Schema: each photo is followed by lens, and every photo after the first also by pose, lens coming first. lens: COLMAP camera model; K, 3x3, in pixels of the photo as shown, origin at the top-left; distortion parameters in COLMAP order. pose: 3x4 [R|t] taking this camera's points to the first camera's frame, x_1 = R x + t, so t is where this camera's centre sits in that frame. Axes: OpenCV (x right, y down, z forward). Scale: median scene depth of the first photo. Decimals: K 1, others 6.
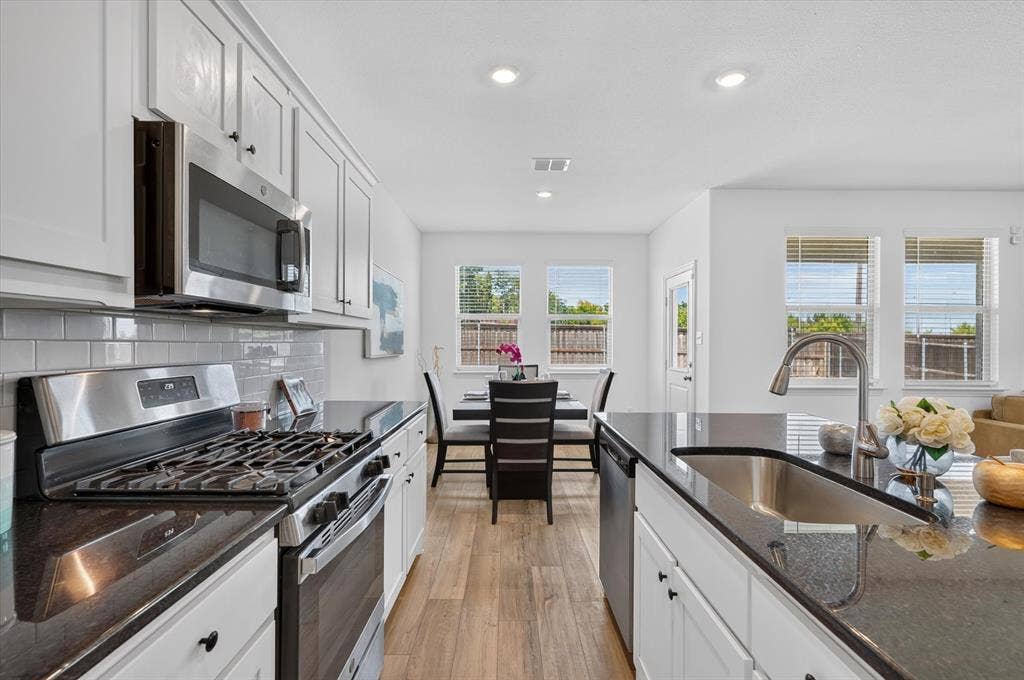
lens RADIAL K [[478.5, 0, 509.0], [0, 478.5, 353.6], [0, 0, 1]] dist [0.002882, 0.000193]
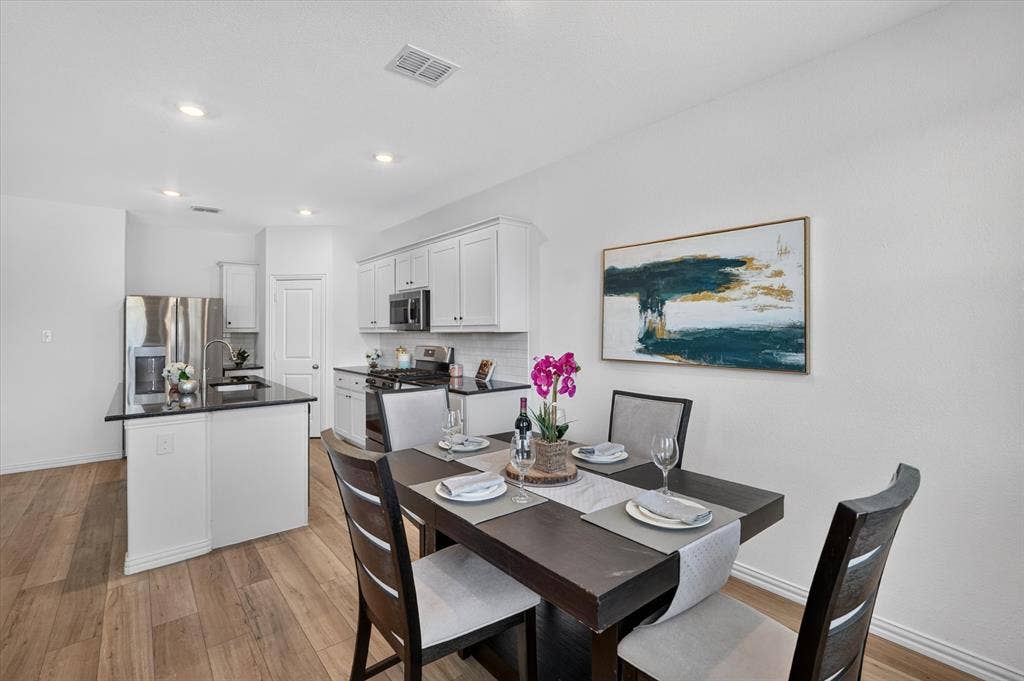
lens RADIAL K [[462.2, 0, 512.9], [0, 462.2, 324.3], [0, 0, 1]] dist [0.001468, 0.000180]
pose [[-0.772316, -0.009641, -0.635165, 0.311813], [-0.014374, 0.999894, 0.002302, -0.048147], [0.635076, 0.010908, -0.772373, 1.293216]]
